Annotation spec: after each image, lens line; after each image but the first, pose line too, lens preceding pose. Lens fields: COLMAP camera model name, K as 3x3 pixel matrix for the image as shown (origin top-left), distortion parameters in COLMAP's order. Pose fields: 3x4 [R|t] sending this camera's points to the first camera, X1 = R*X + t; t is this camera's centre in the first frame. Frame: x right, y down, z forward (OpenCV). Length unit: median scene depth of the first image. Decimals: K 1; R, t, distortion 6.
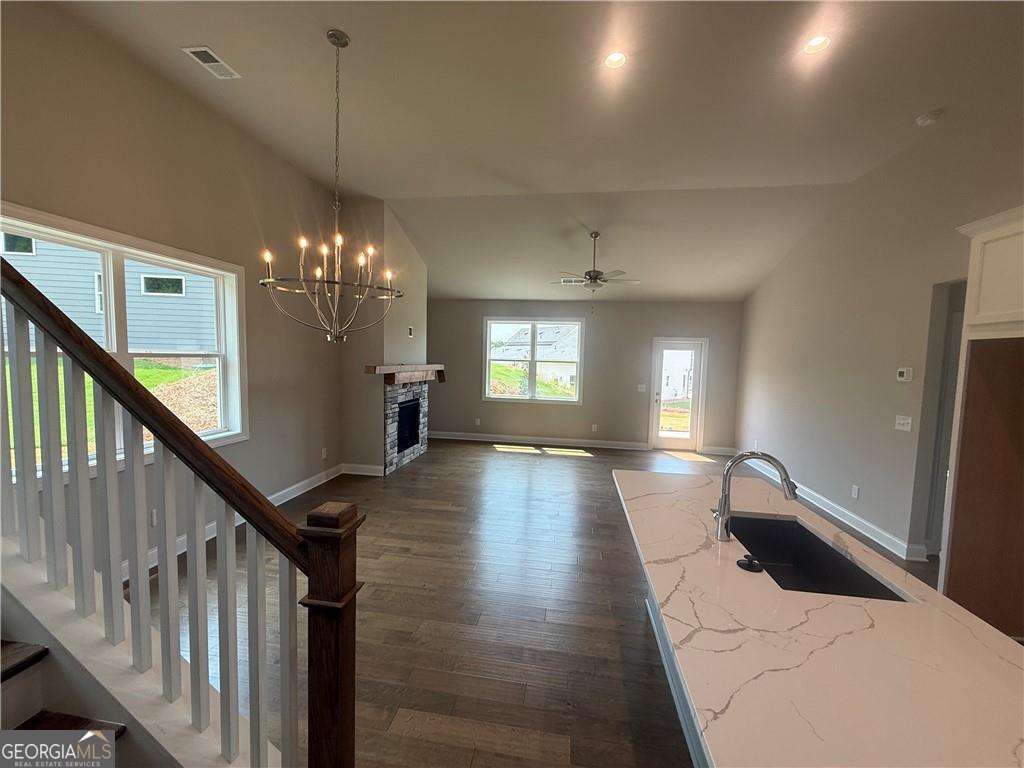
lens RADIAL K [[407.3, 0, 514.3], [0, 407.3, 383.6], [0, 0, 1]] dist [0.003089, 0.000357]
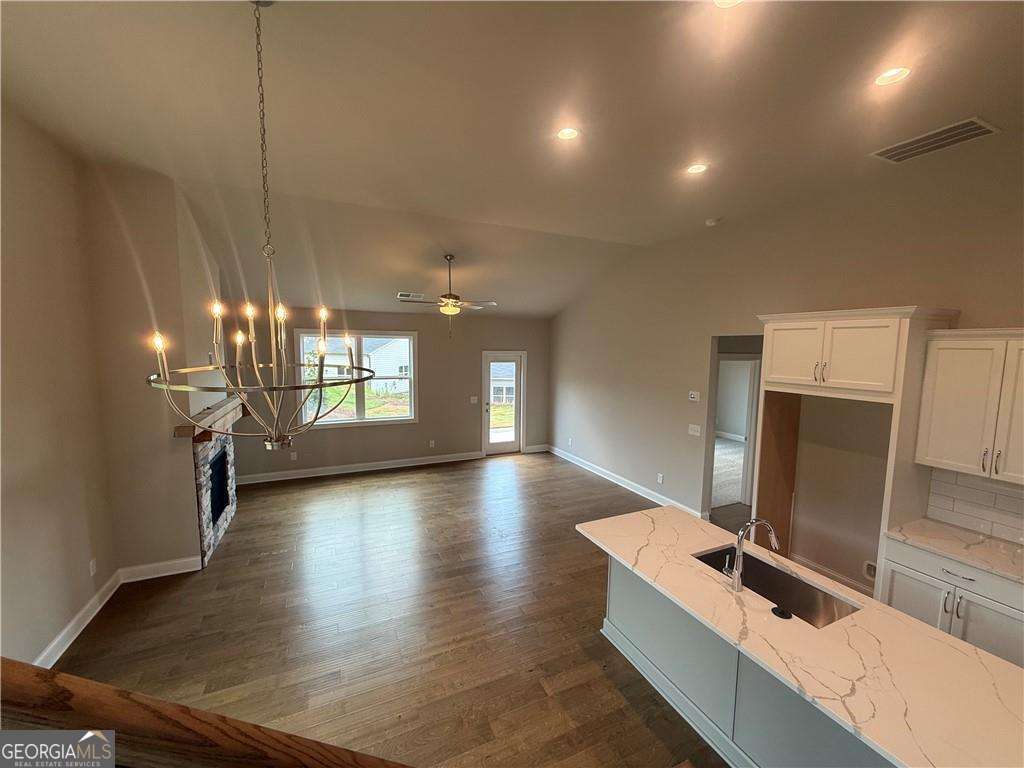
lens RADIAL K [[407.3, 0, 516.8], [0, 407.3, 385.6], [0, 0, 1]] dist [0.003089, 0.000357]
pose [[0.837368, -0.065571, 0.542692, -0.213994], [0.043163, 0.997611, 0.053937, -0.105198], [-0.544933, -0.021741, 0.838198, 0.095170]]
